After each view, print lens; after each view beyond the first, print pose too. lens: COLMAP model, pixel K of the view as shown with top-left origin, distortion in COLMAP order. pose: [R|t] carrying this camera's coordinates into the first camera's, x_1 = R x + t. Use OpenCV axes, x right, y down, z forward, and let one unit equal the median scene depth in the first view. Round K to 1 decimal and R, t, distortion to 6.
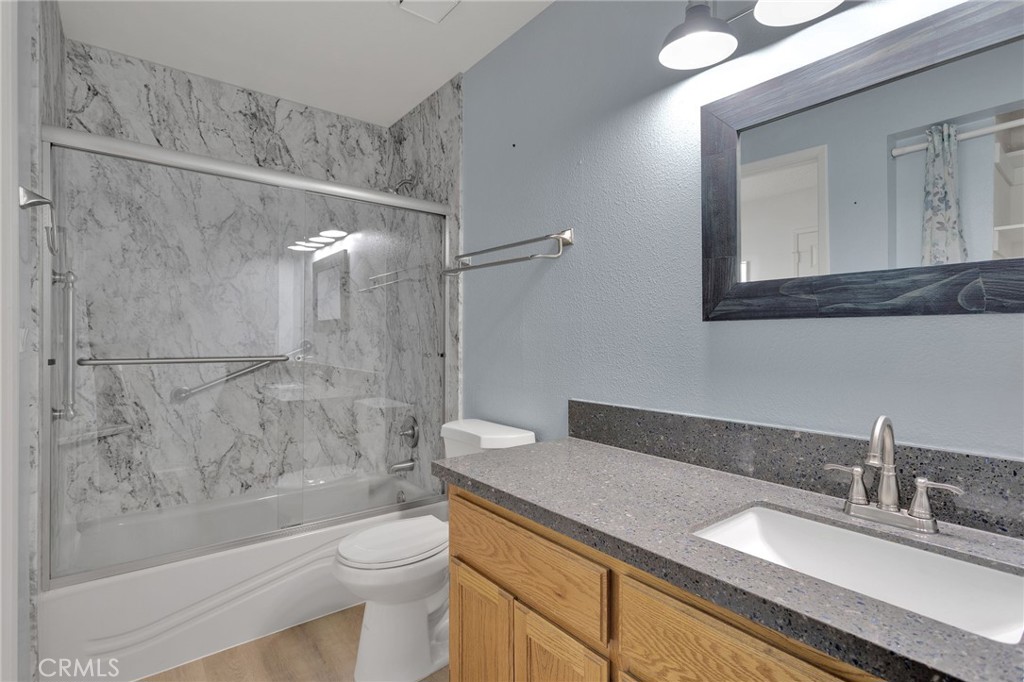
lens RADIAL K [[497.7, 0, 509.8], [0, 497.7, 335.8], [0, 0, 1]] dist [0.001540, 0.001518]
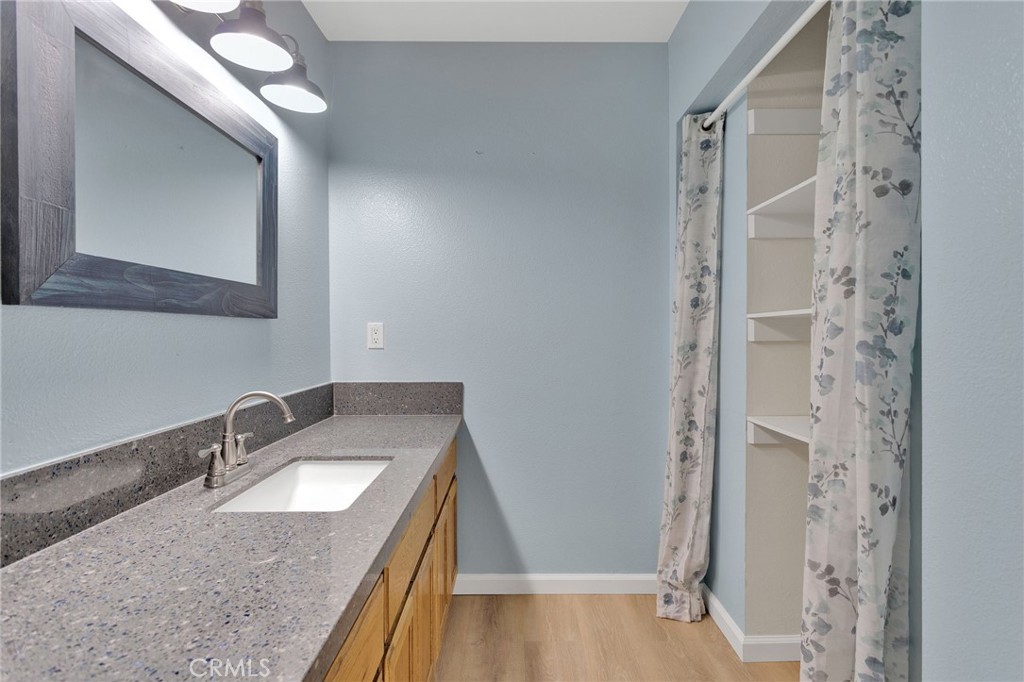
lens RADIAL K [[497.7, 0, 507.7], [0, 497.7, 342.3], [0, 0, 1]] dist [0.001540, 0.001518]
pose [[-0.793594, -0.012346, 0.608323, -0.464532], [-0.000146, 0.999798, 0.020100, 0.003108], [-0.608448, 0.015862, -0.793435, 1.296120]]
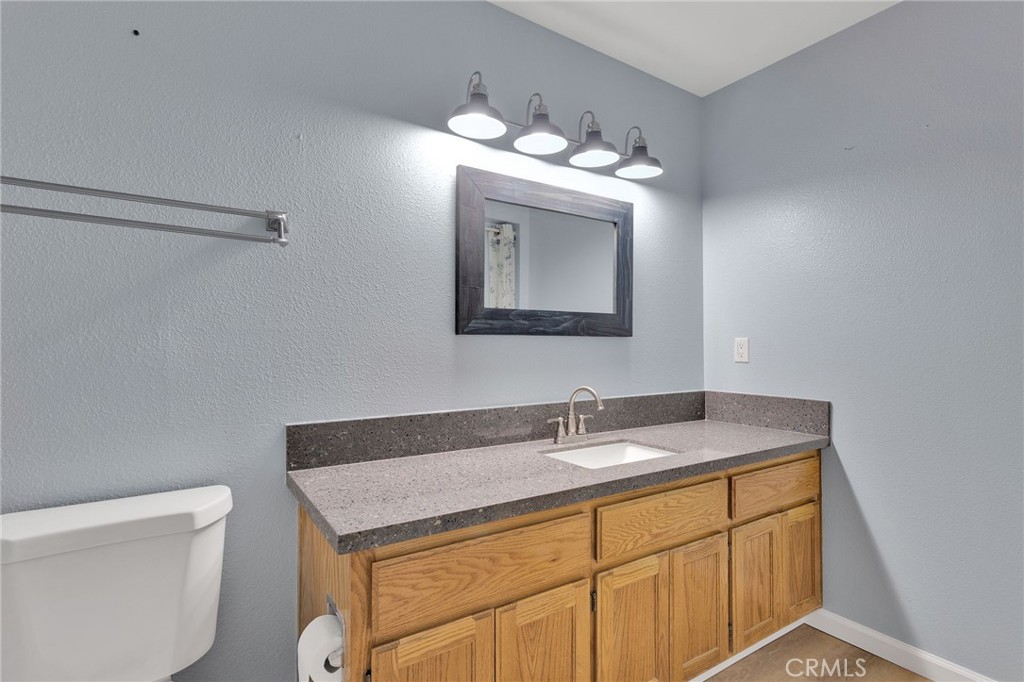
lens RADIAL K [[497.7, 0, 503.4], [0, 497.7, 339.8], [0, 0, 1]] dist [0.001540, 0.001518]
pose [[0.089347, 0.011583, 0.995933, -1.001194], [-0.001298, 0.999933, -0.011513, -0.001432], [-0.996000, -0.000264, 0.089357, 0.902929]]
